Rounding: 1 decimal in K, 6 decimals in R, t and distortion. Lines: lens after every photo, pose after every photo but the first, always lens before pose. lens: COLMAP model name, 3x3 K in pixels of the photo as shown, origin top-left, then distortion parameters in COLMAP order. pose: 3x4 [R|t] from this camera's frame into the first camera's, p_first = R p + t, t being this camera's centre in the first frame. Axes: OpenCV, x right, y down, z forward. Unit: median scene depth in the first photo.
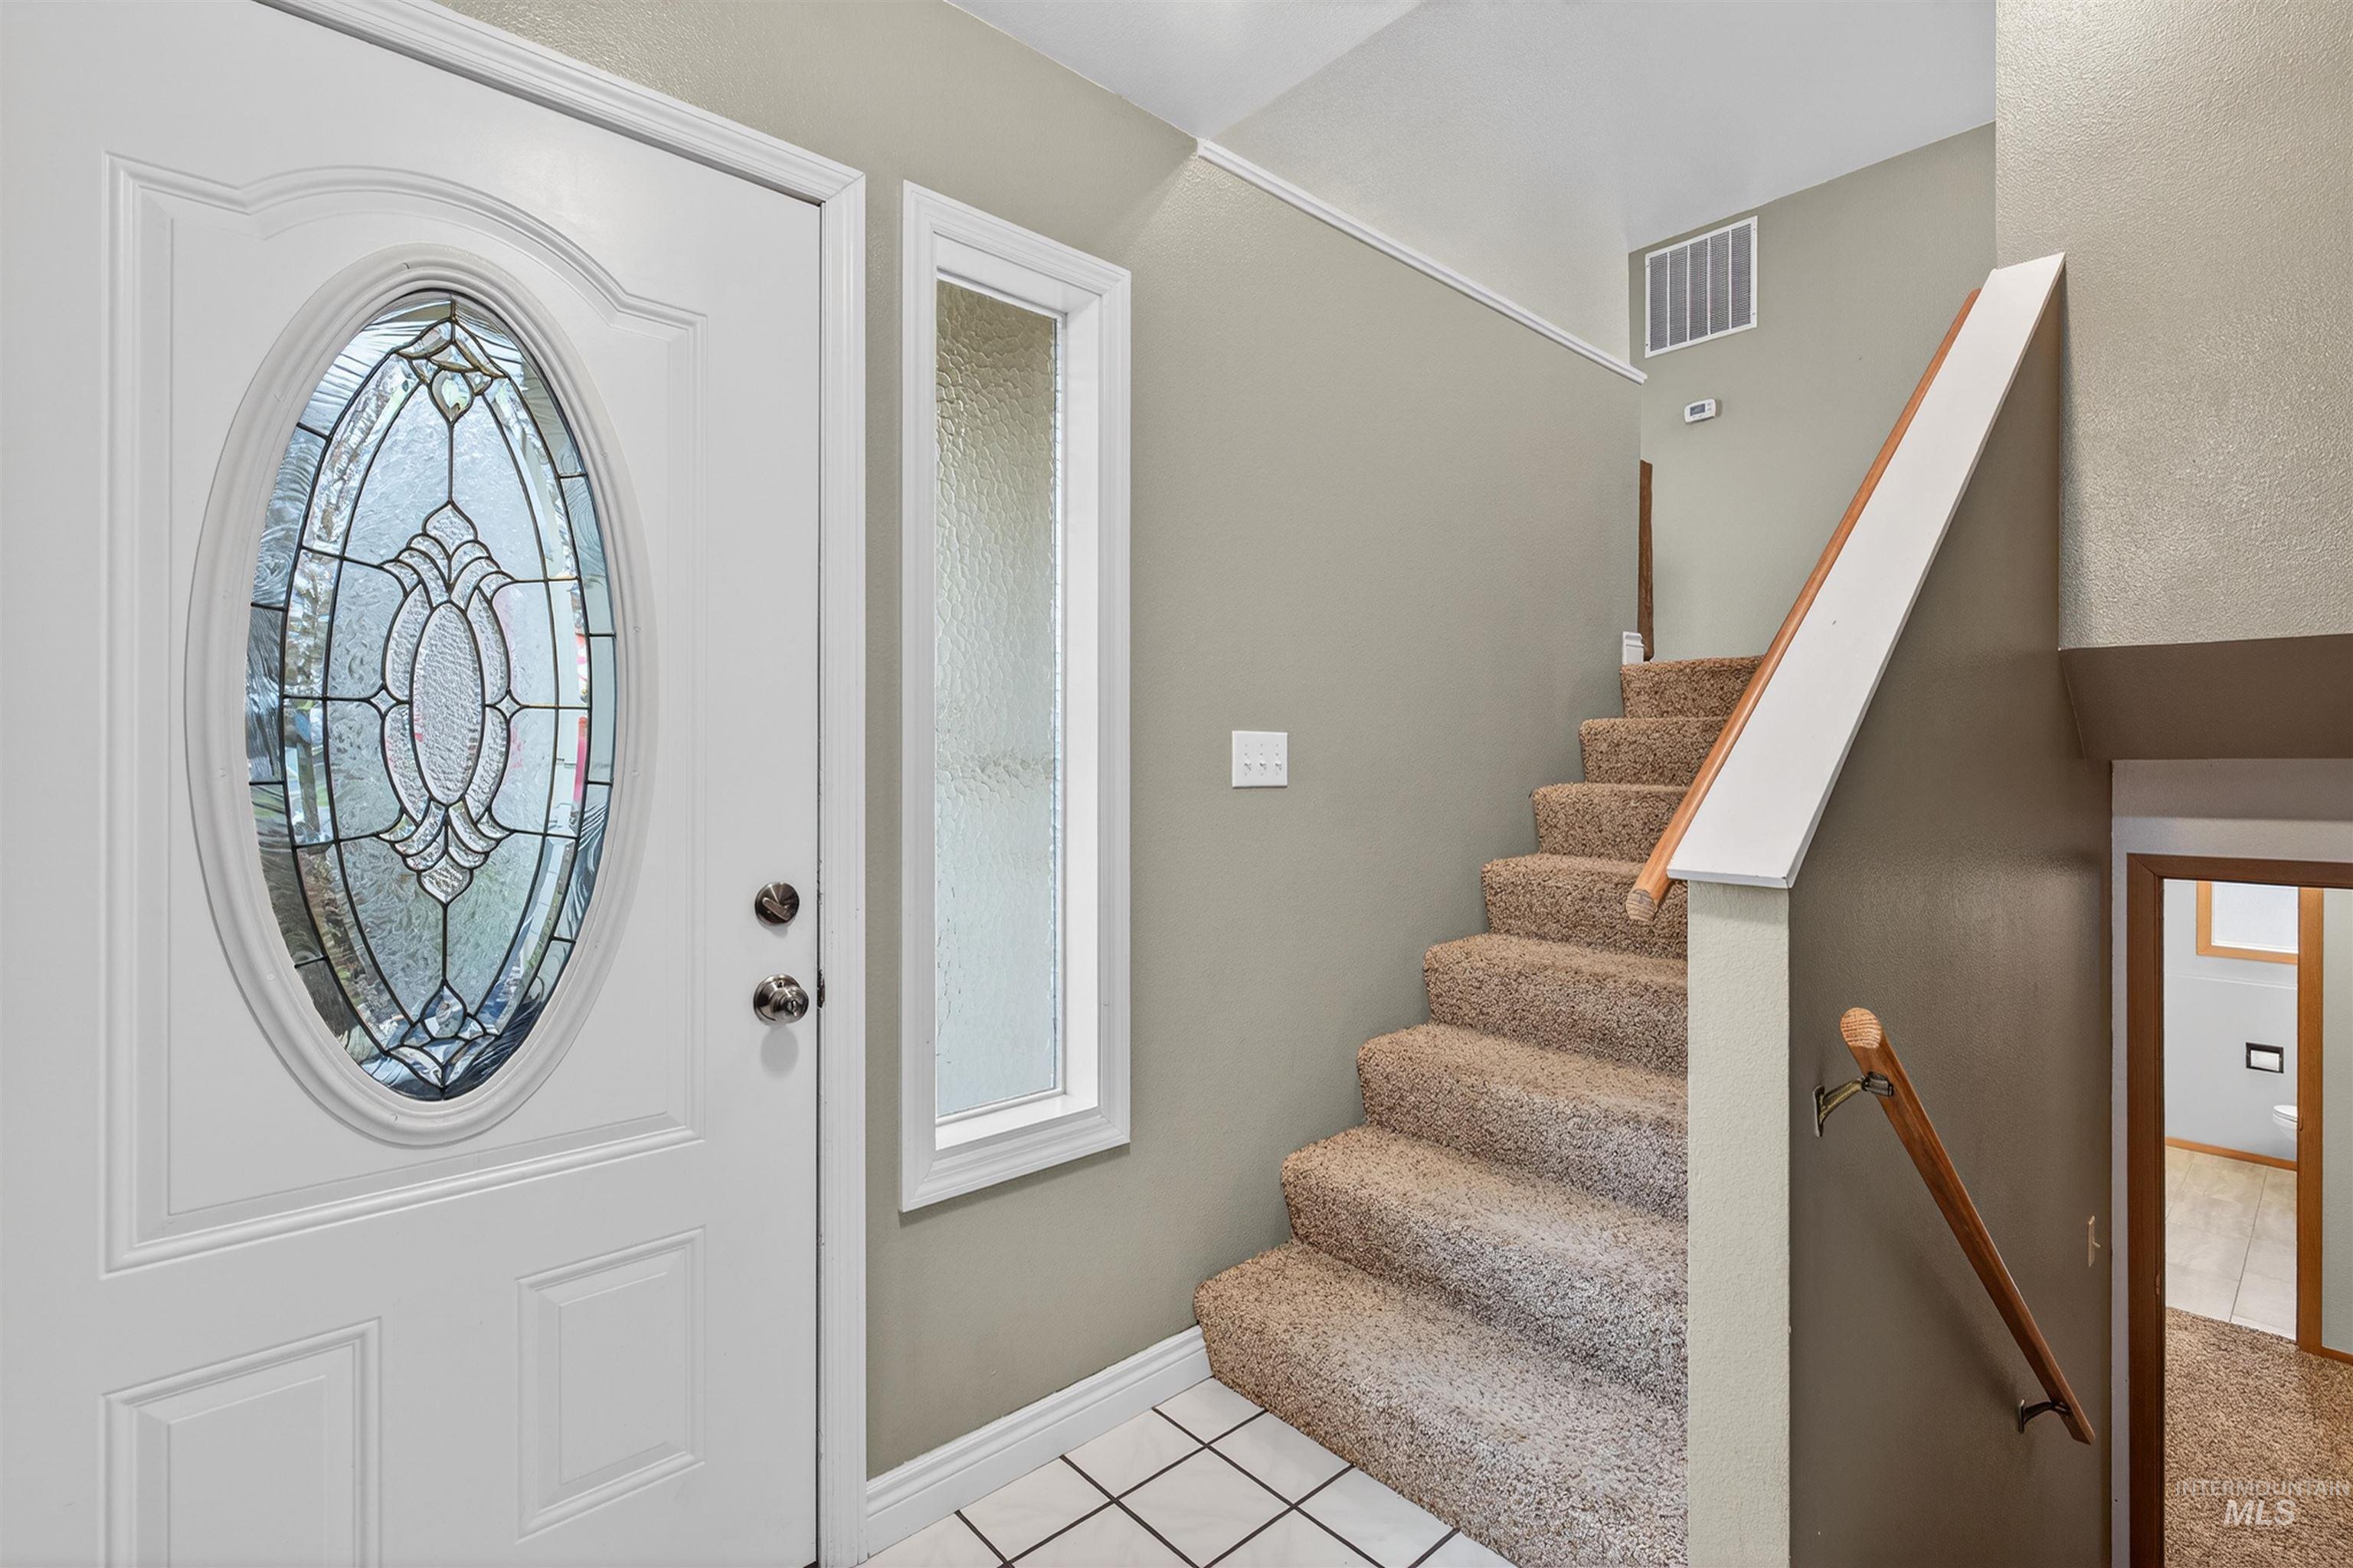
lens RADIAL K [[1071.7, 0, 1180.7], [0, 1071.7, 770.3], [0, 0, 1]] dist [-0.003438, 0.000451]
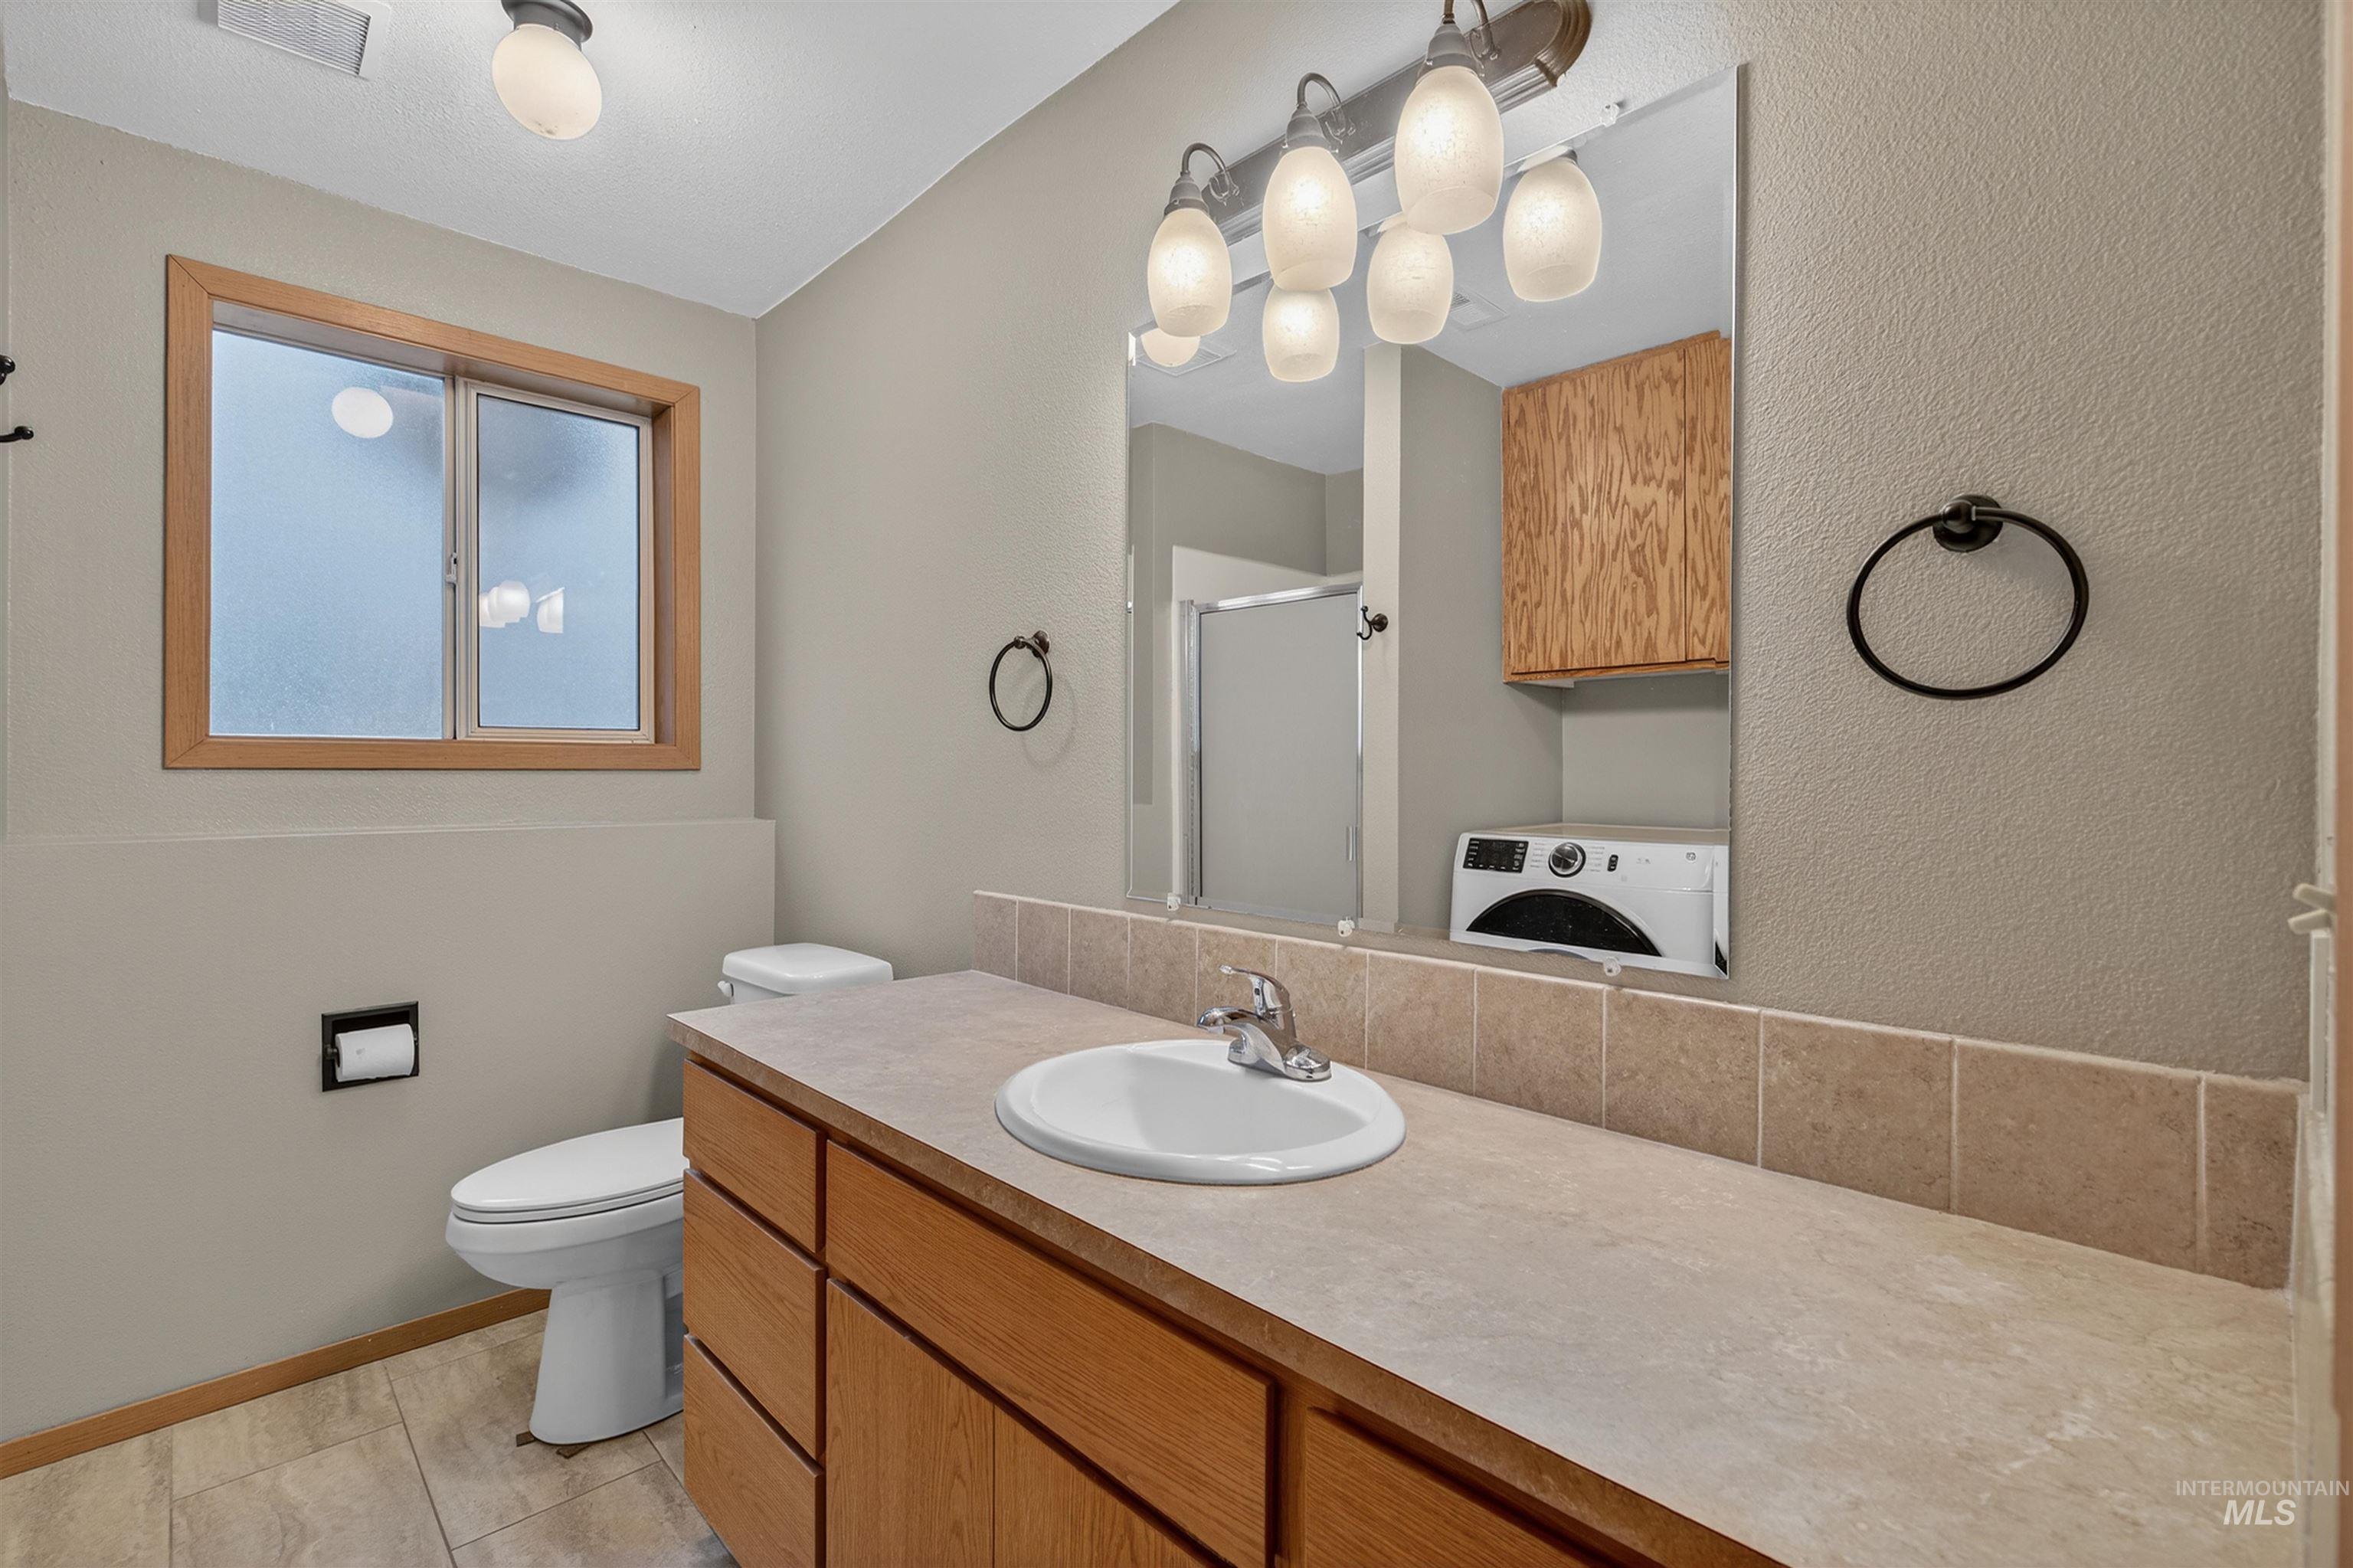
lens RADIAL K [[1071.7, 0, 1225.1], [0, 1071.7, 774.4], [0, 0, 1]] dist [-0.003438, 0.000451]
pose [[-0.037630, 0.001827, 0.999290, 0.669164], [0.007225, 0.999973, -0.001556, 0.186509], [-0.999266, 0.007162, -0.037642, 0.745132]]
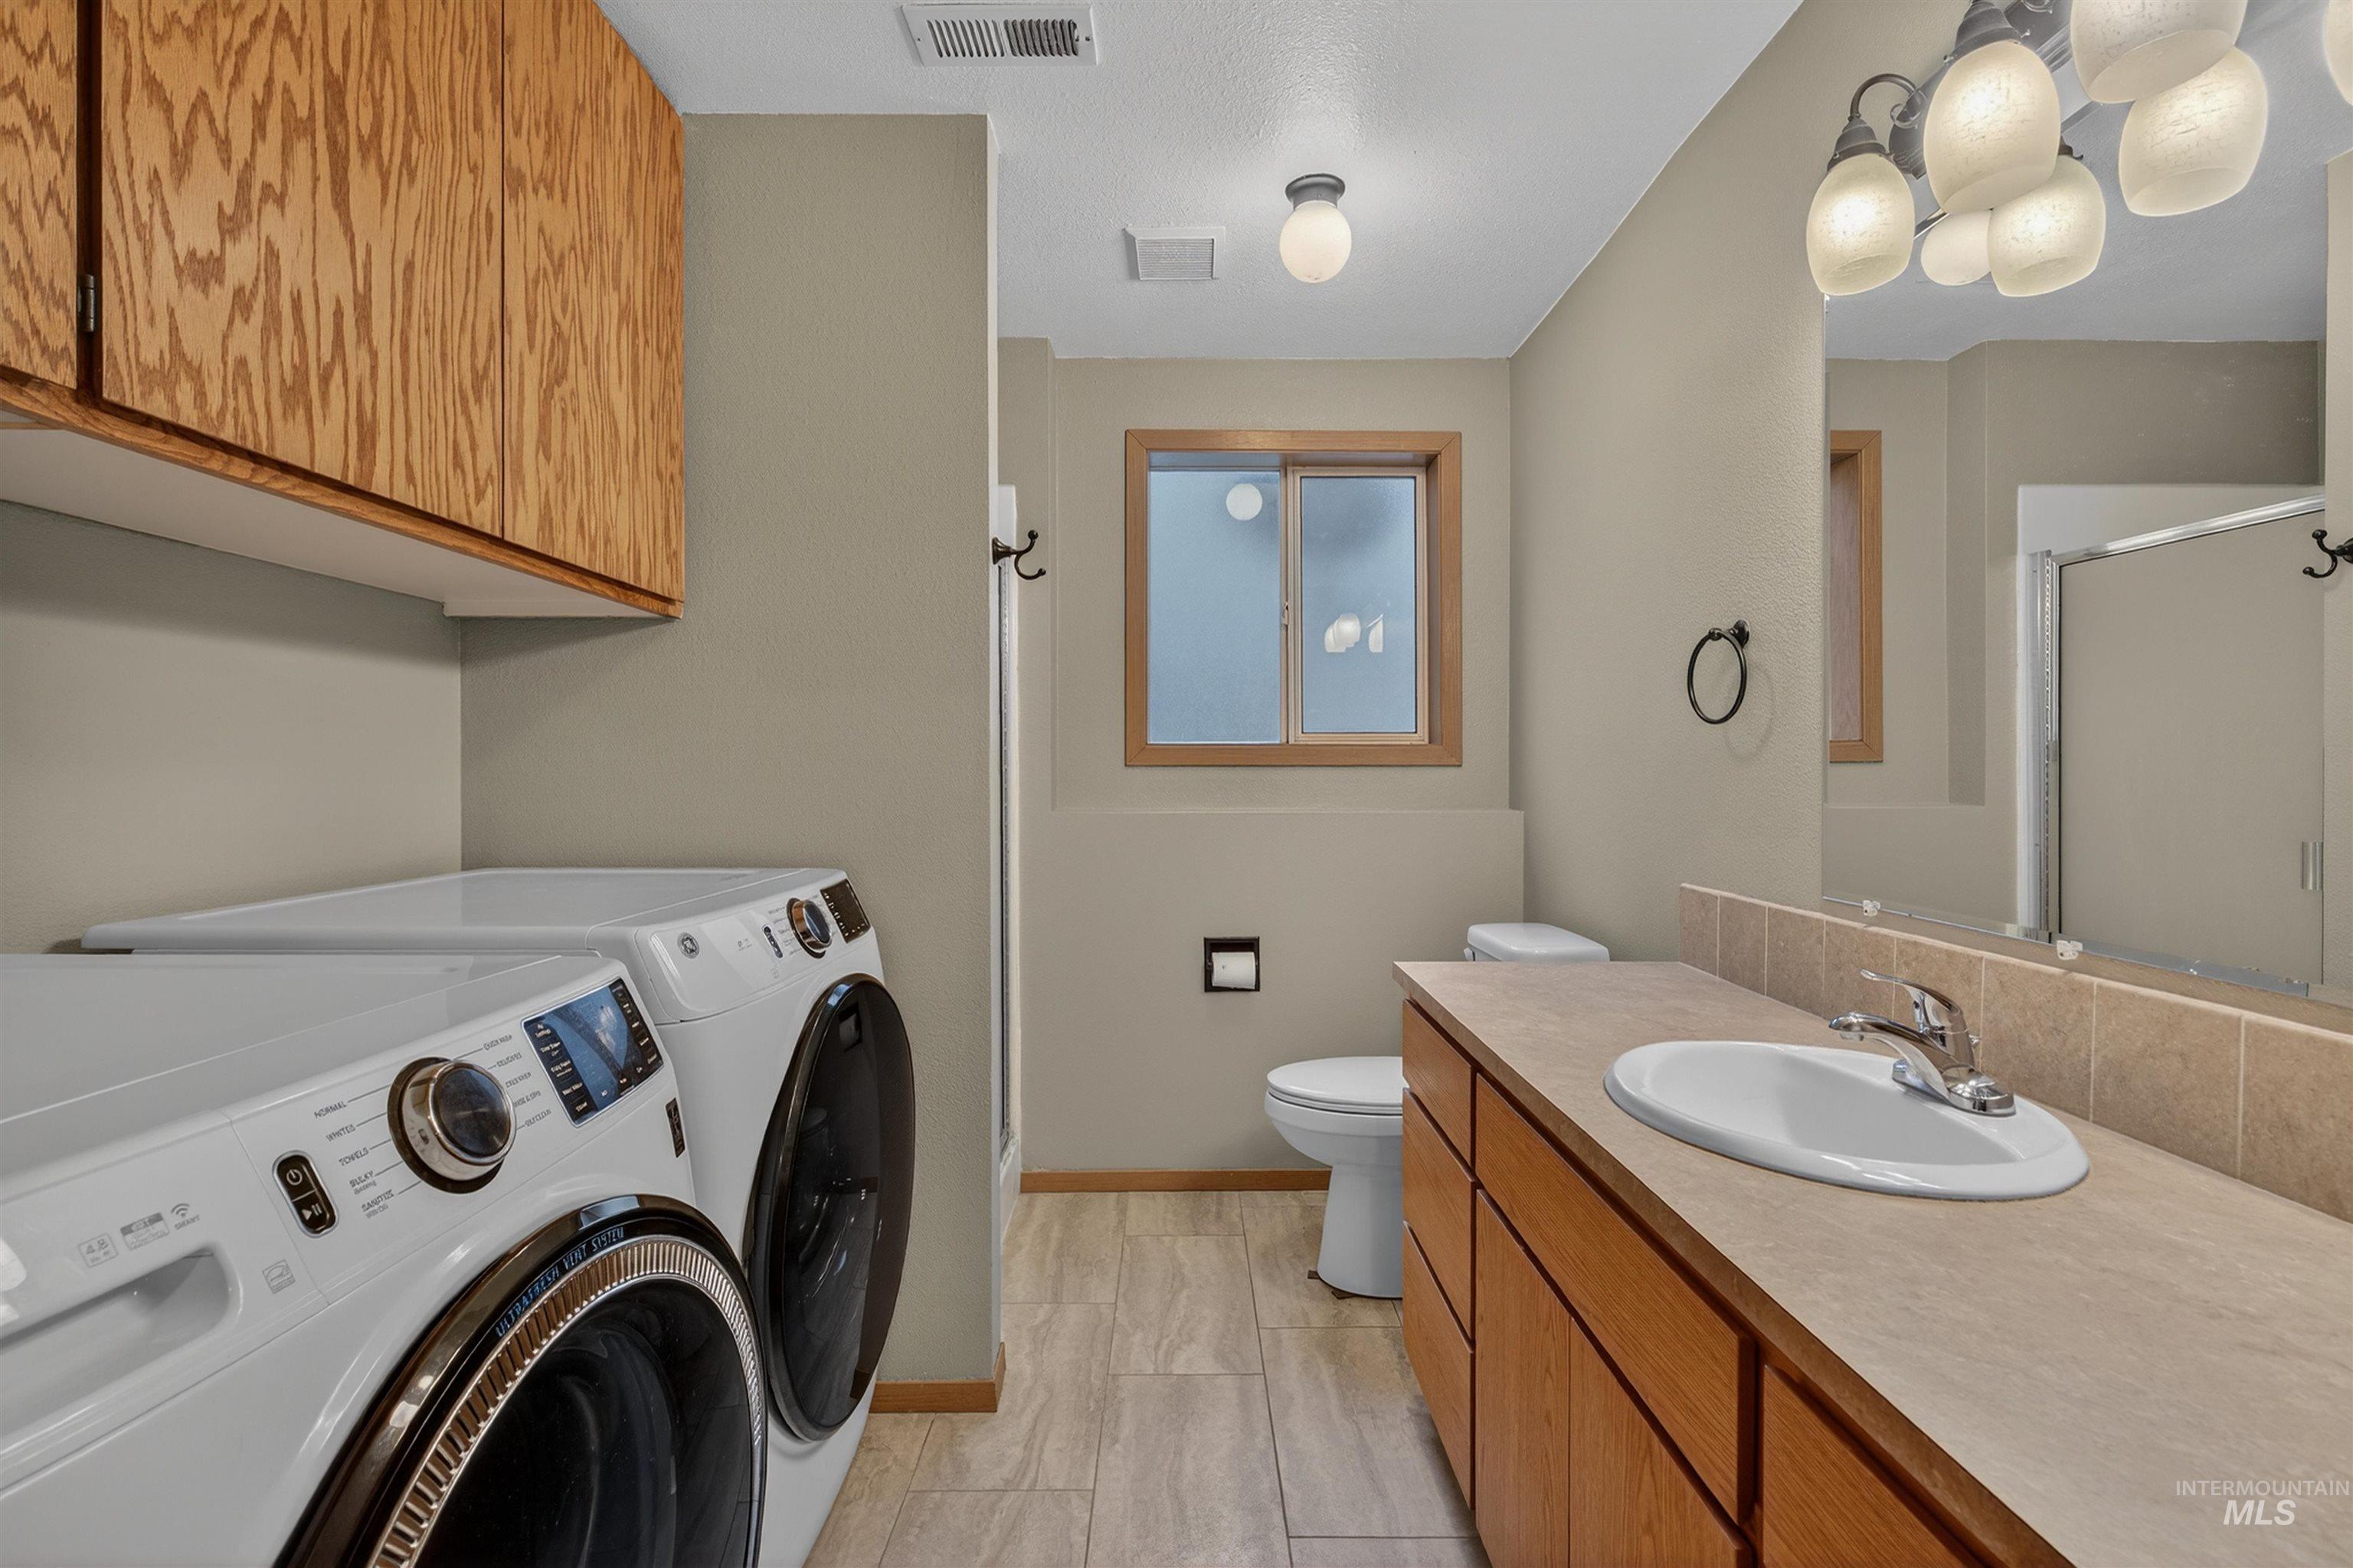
lens RADIAL K [[1071.7, 0, 1175.1], [0, 1071.7, 783.3], [0, 0, 1]] dist [-0.003438, 0.000451]
pose [[0.671946, -0.007053, 0.740567, 0.651145], [0.005793, 0.999974, 0.004267, 0.187784], [-0.740578, 0.001423, 0.671969, 0.703644]]
